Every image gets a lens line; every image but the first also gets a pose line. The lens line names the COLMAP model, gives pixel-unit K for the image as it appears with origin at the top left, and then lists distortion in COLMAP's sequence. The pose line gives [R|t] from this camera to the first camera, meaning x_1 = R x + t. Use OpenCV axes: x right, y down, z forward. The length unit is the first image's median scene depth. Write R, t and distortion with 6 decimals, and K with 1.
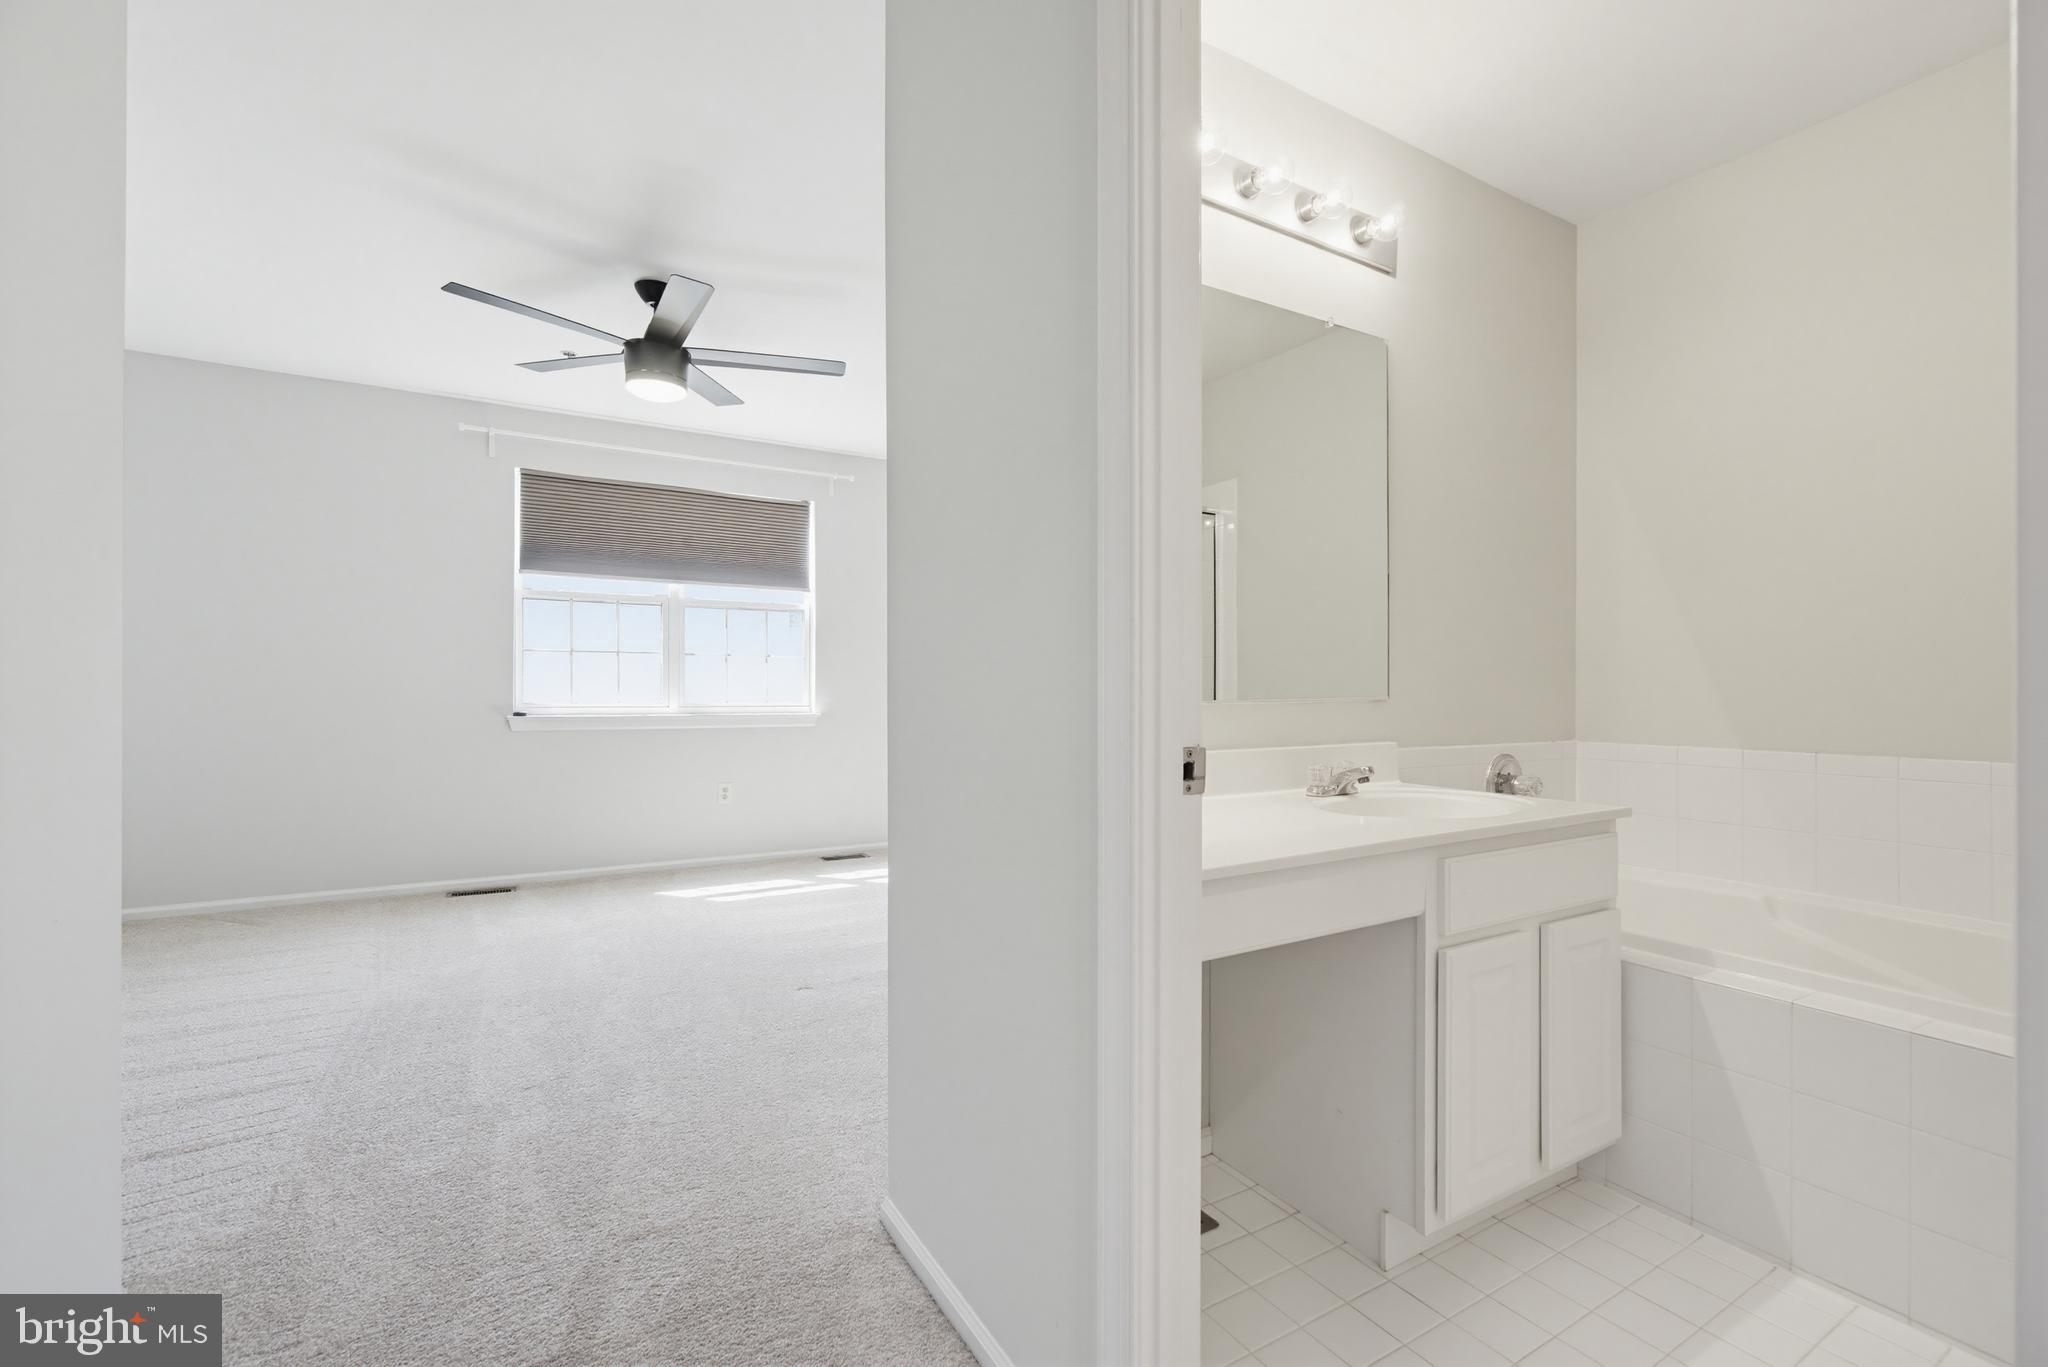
lens RADIAL K [[885.7, 0, 1024.5], [0, 885.7, 696.3], [0, 0, 1]] dist [-0.000081, 0.000075]
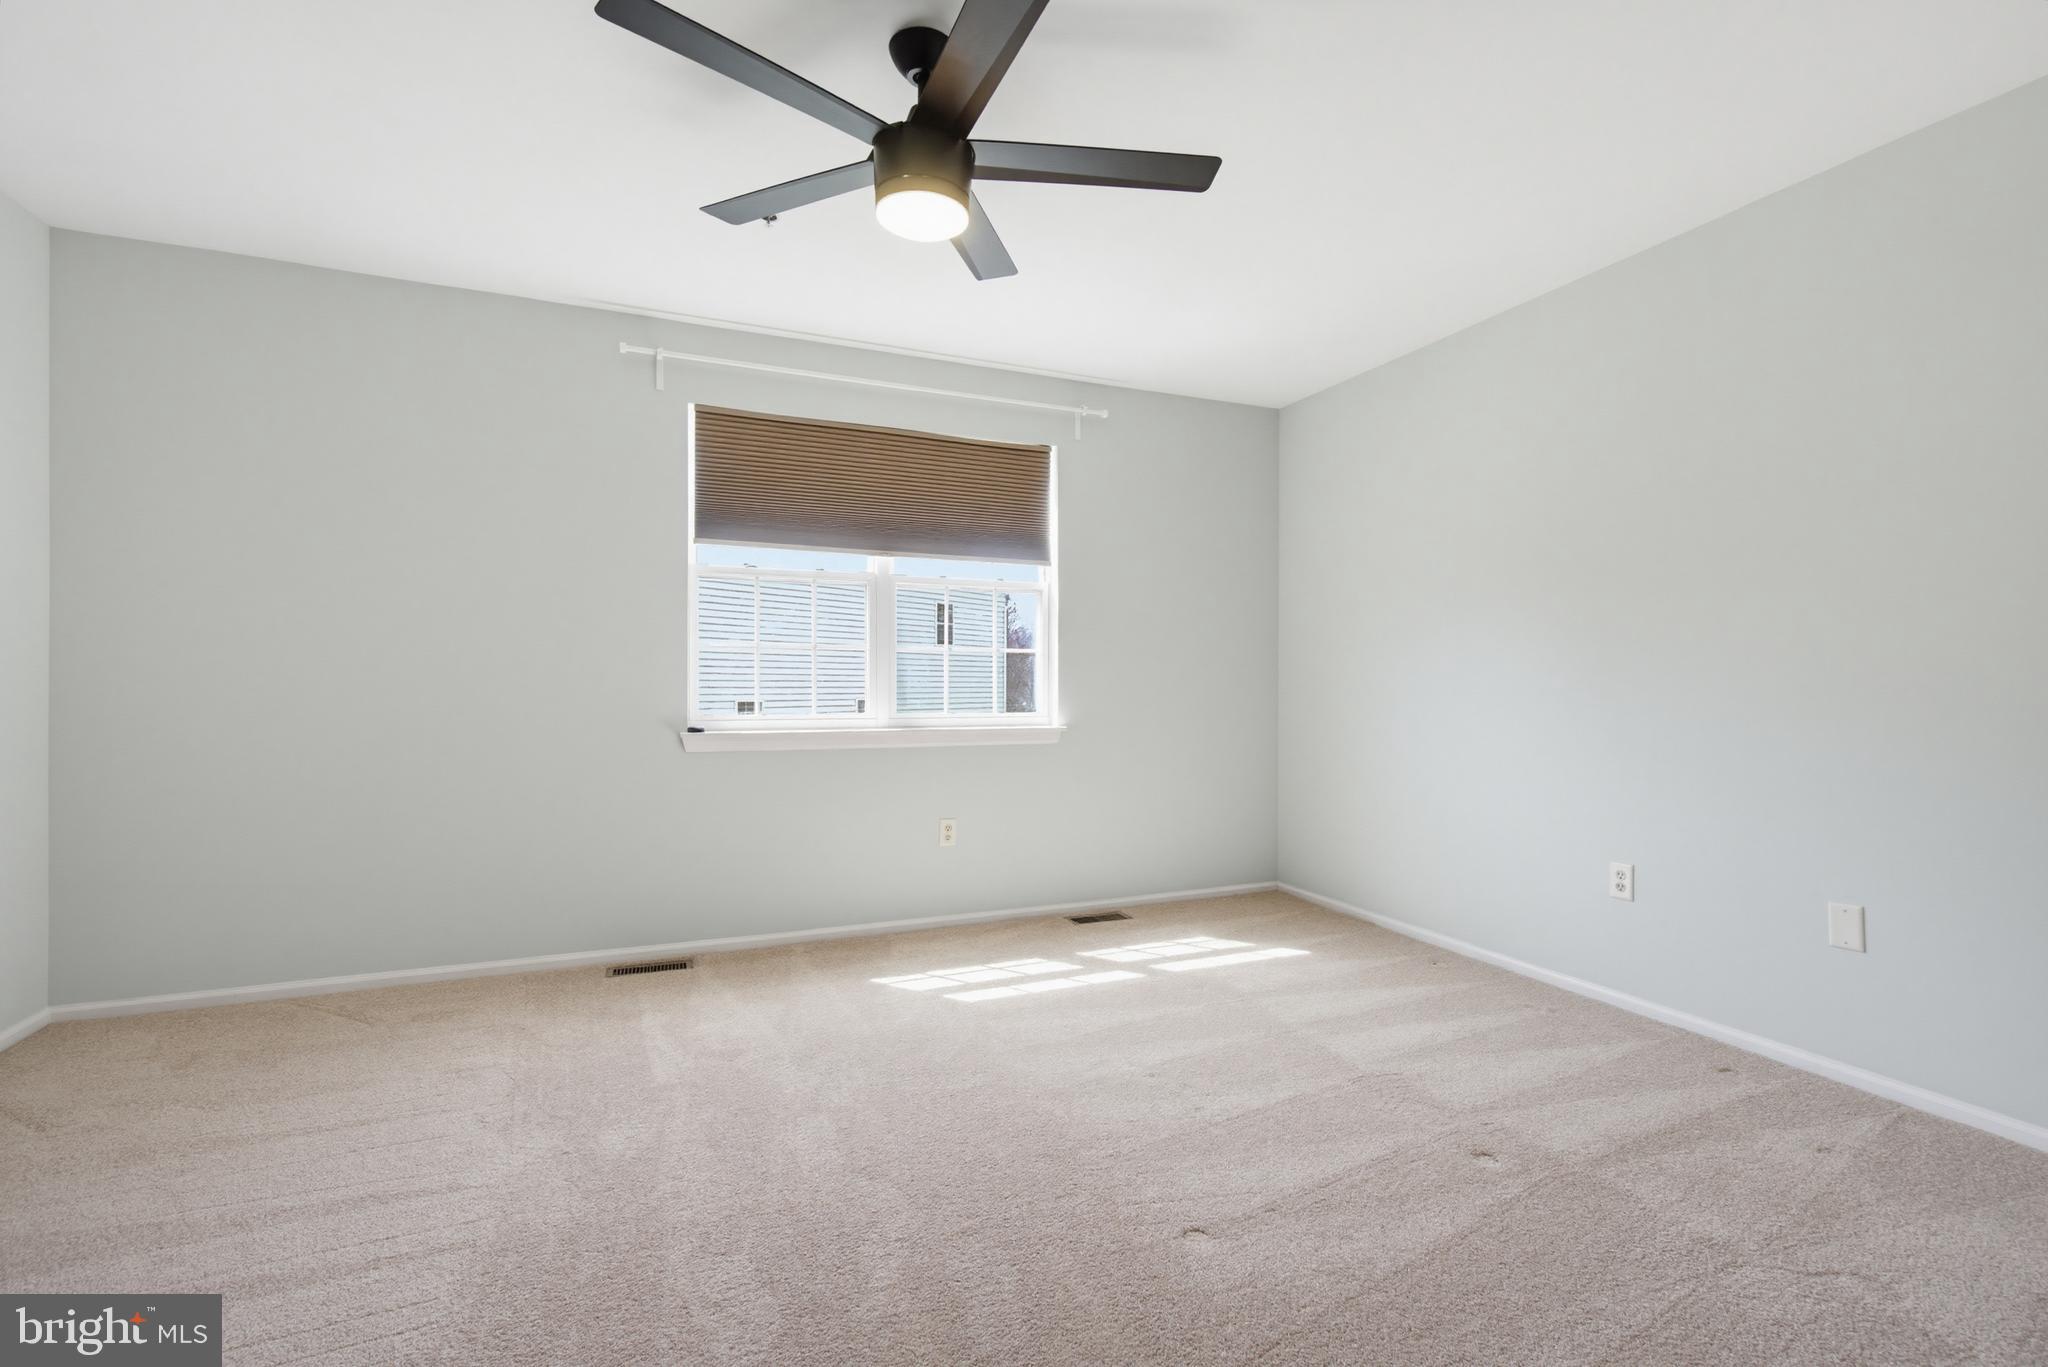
lens RADIAL K [[888.7, 0, 1021.5], [0, 888.7, 703.6], [0, 0, 1]] dist [-0.000593, 0.000178]
pose [[0.990353, 0.002498, -0.138548, -0.189252], [-0.000689, 0.999914, 0.013103, -0.012519], [0.138569, -0.012881, 0.990269, 0.287644]]
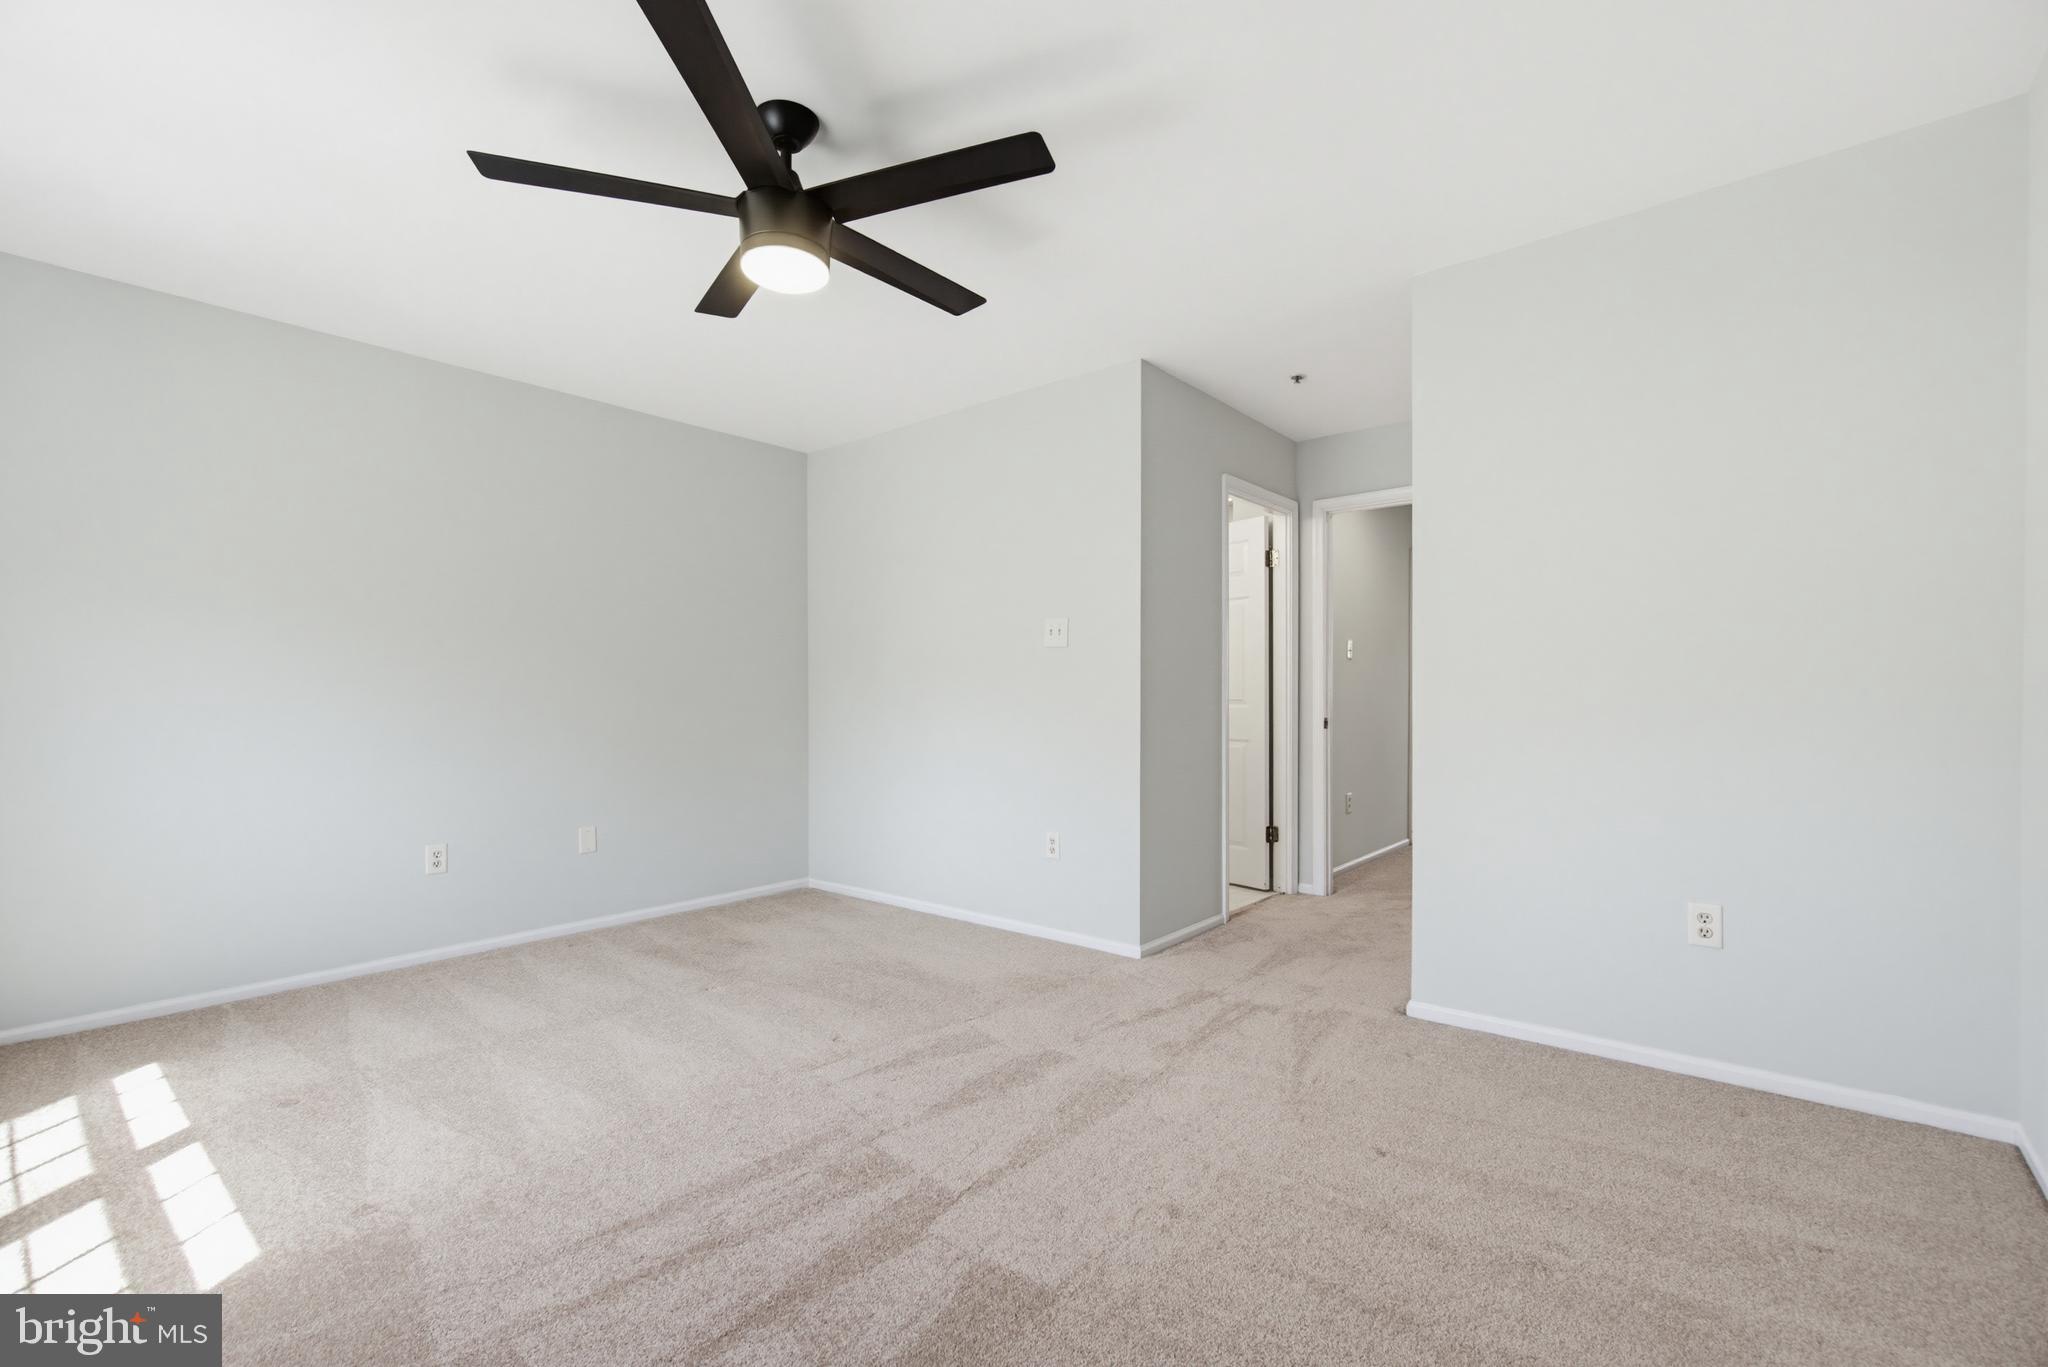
lens RADIAL K [[888.7, 0, 1021.5], [0, 888.7, 703.6], [0, 0, 1]] dist [-0.000593, 0.000178]
pose [[-0.339091, -0.003489, 0.940747, -0.778022], [0.010033, 0.999923, 0.007325, -0.017575], [-0.940700, 0.011923, -0.339030, 0.750641]]
